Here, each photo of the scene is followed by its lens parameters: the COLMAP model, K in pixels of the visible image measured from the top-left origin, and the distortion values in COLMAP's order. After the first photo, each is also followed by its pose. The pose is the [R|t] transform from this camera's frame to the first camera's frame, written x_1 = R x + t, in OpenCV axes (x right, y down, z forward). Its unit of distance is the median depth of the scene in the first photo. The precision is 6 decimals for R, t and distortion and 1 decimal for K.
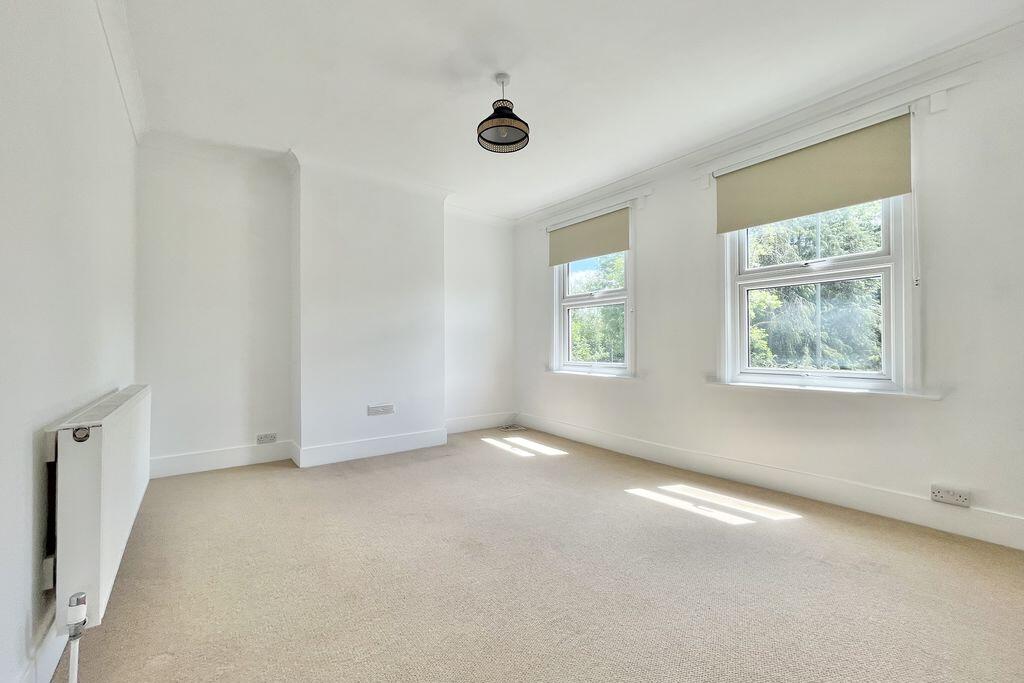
lens RADIAL K [[413.8, 0, 509.7], [0, 413.8, 343.6], [0, 0, 1]] dist [0.004217, 0.001900]
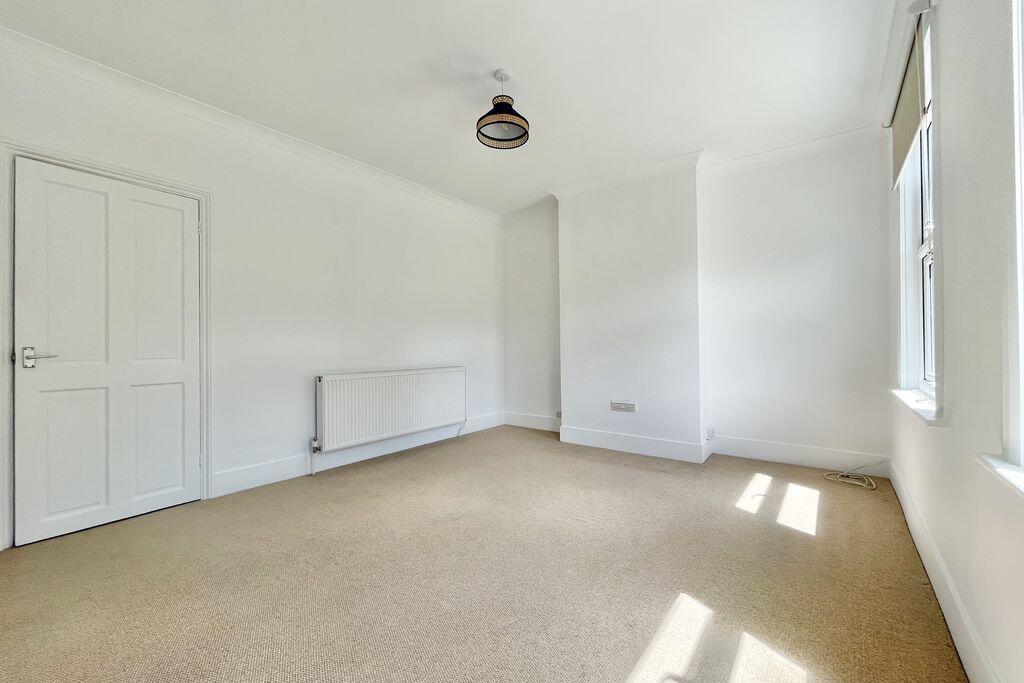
lens RADIAL K [[413.8, 0, 509.0], [0, 413.8, 343.4], [0, 0, 1]] dist [0.004217, 0.001900]
pose [[0.249230, -0.006934, -0.968420, 0.608721], [0.015650, 0.999873, -0.003131, 0.004520], [0.968318, -0.014375, 0.249306, 0.494236]]
